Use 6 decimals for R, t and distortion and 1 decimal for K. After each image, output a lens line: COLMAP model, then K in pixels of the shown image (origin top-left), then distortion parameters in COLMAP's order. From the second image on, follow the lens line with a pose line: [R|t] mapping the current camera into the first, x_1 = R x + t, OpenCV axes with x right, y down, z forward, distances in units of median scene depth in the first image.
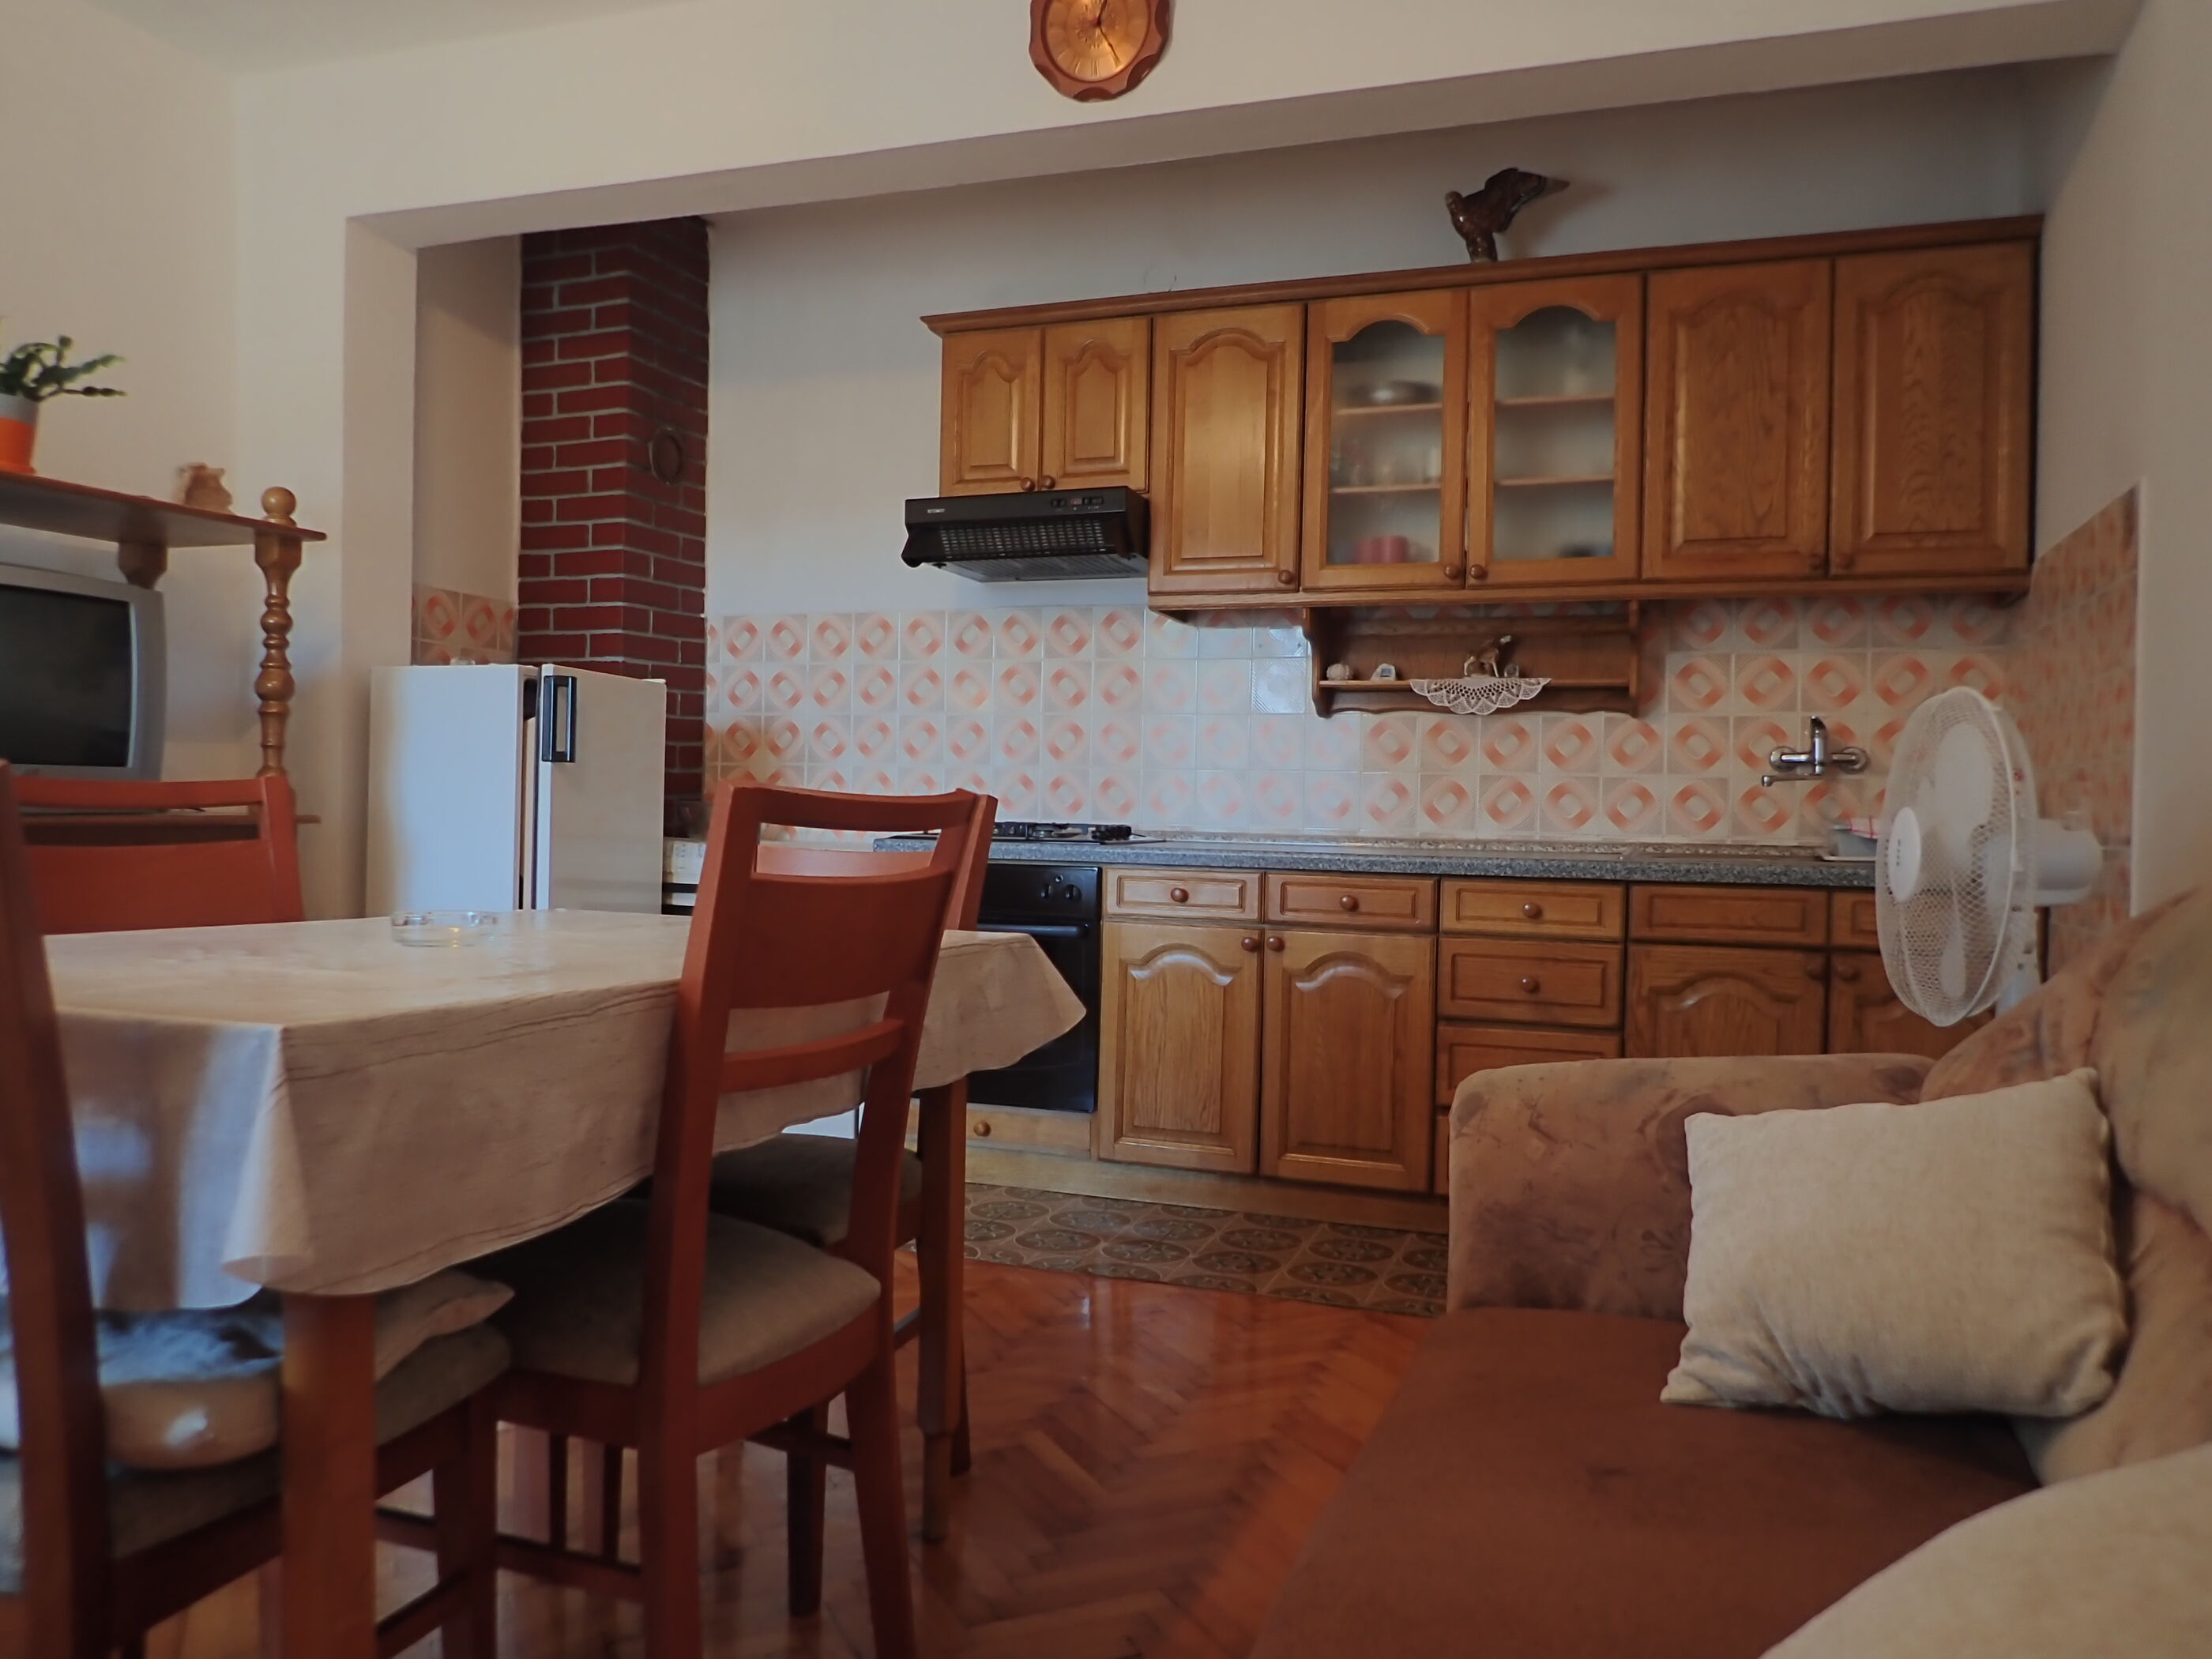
lens RADIAL K [[1646.9, 0, 1106.0], [0, 1646.9, 829.5], [0, 0, 1]] dist [-0.003207, -0.005808]
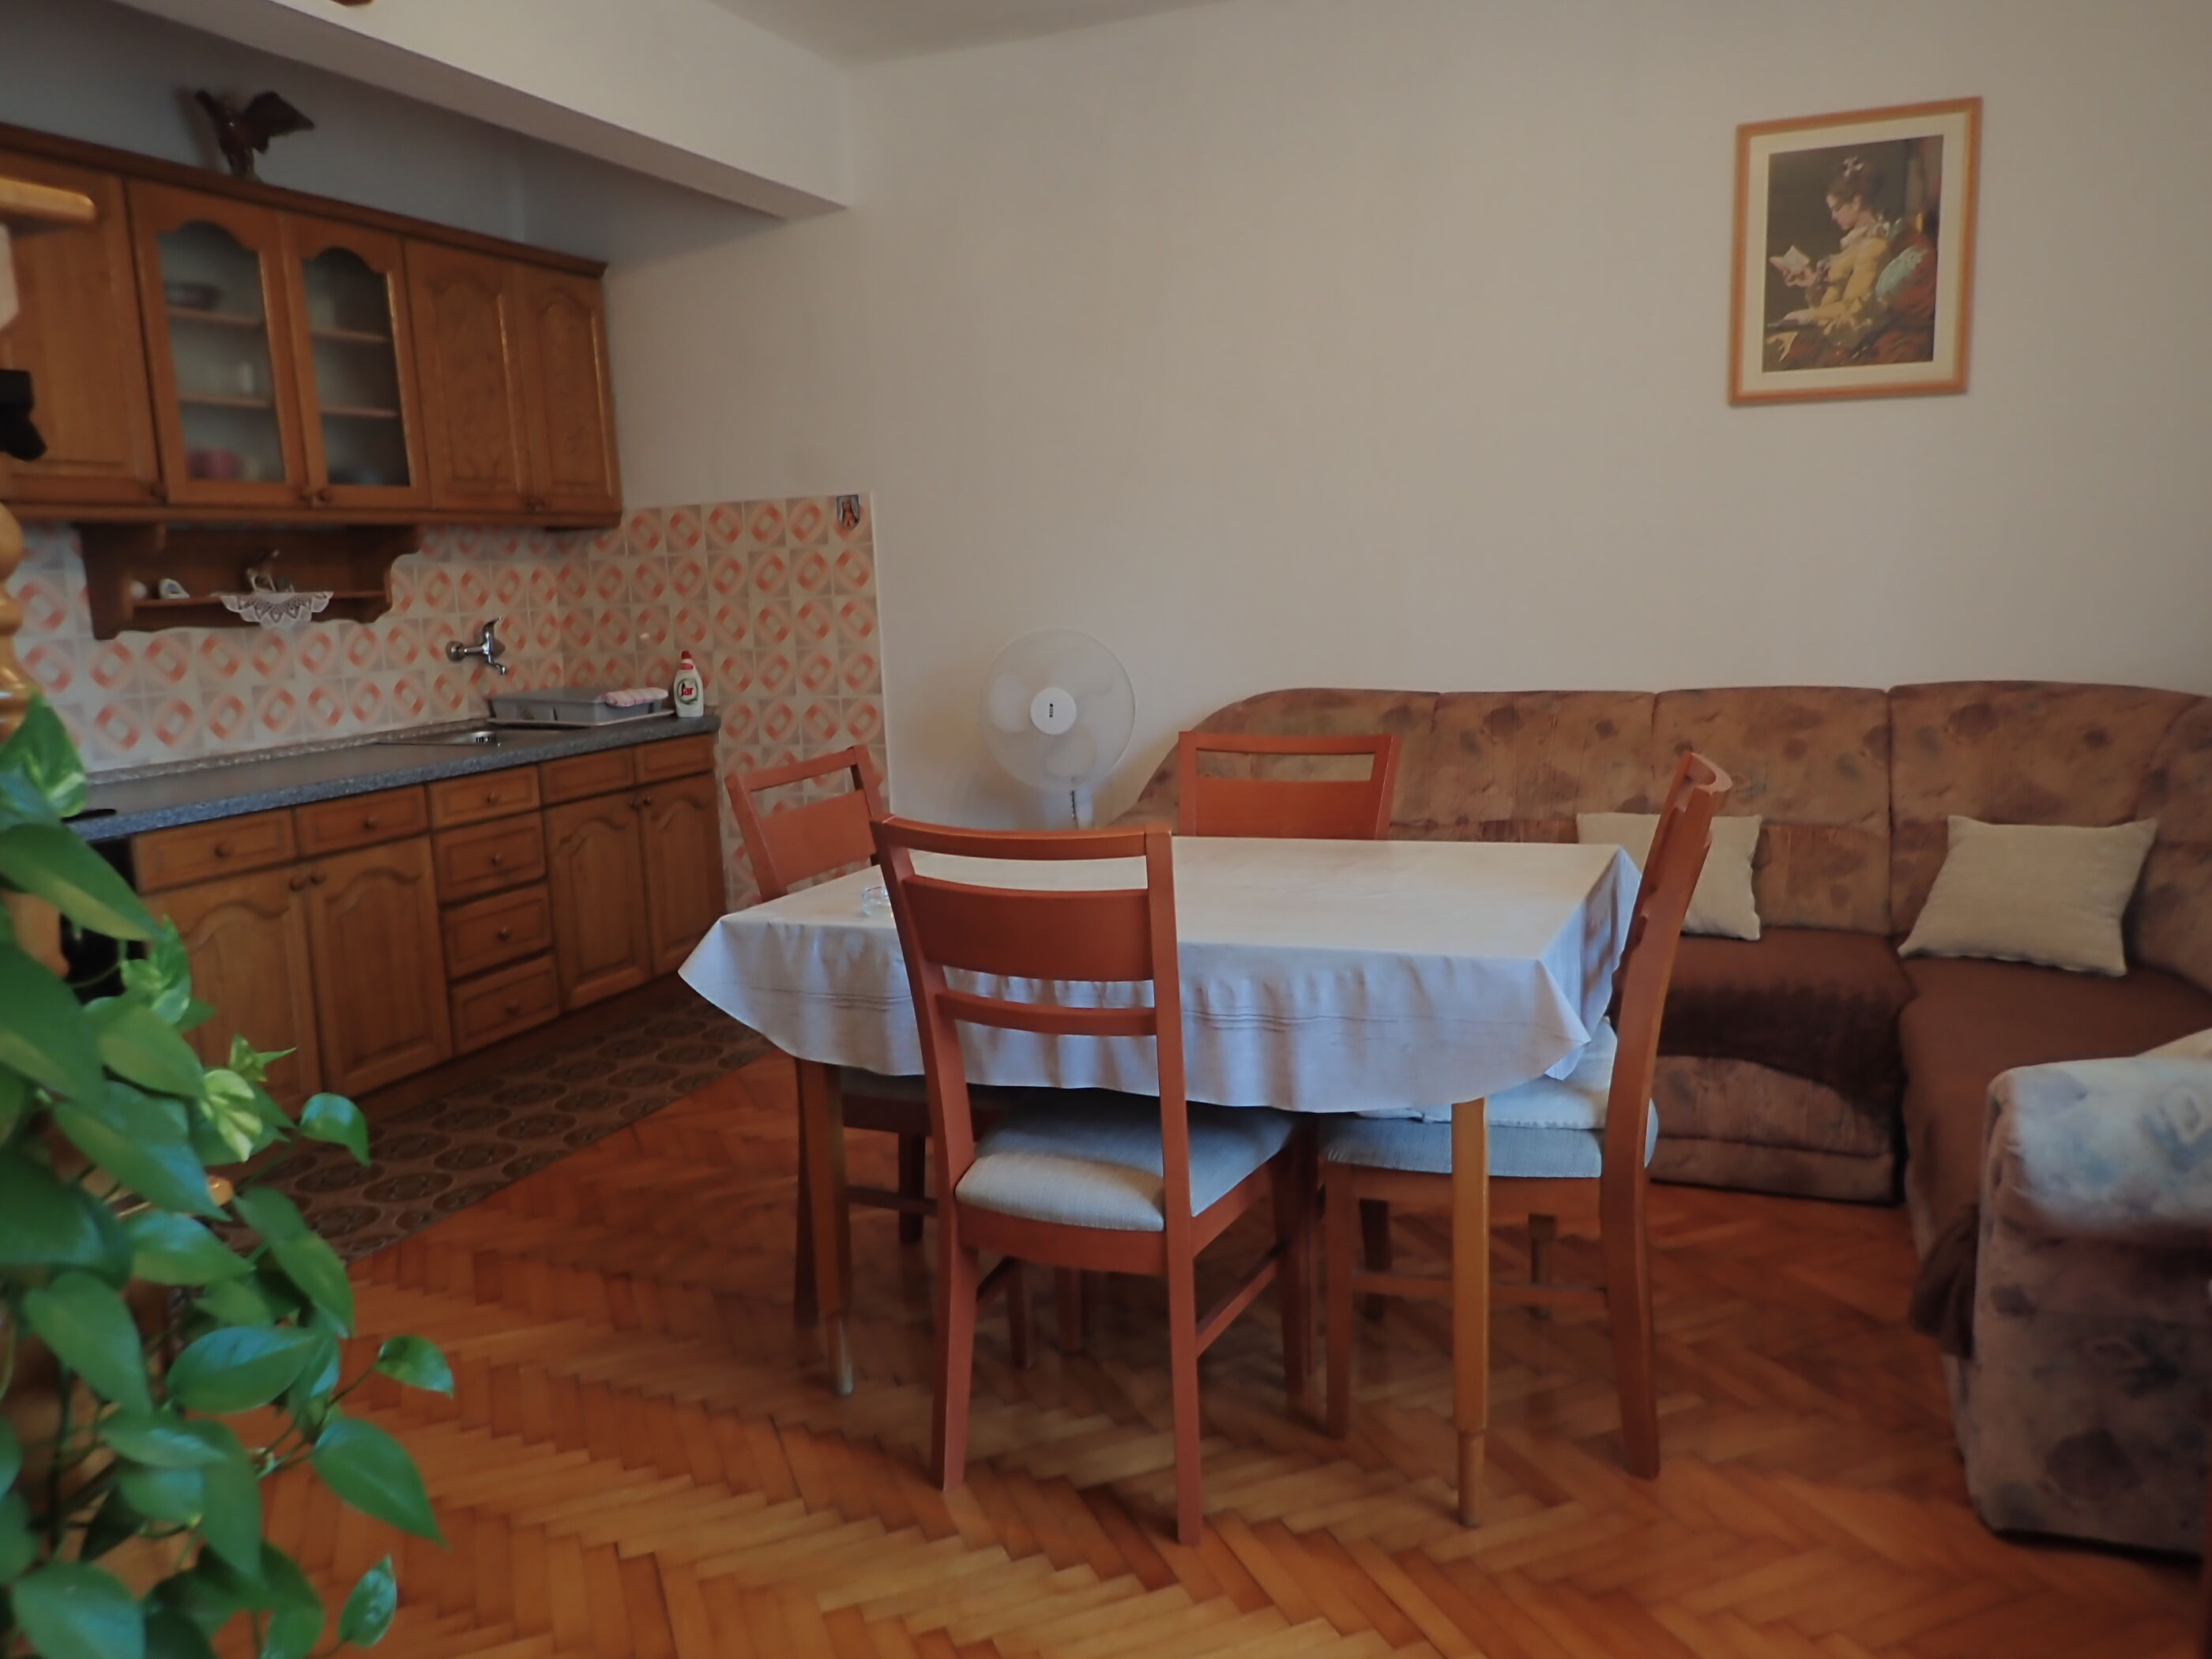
lens RADIAL K [[1633.2, 0, 1051.9], [0, 1633.2, 835.5], [0, 0, 1]] dist [-0.007000, -0.016154]
pose [[0.076005, -0.182666, 0.980233, -1.012109], [0.058276, 0.982210, 0.178516, -0.127744], [-0.995403, 0.043556, 0.085298, 0.577351]]
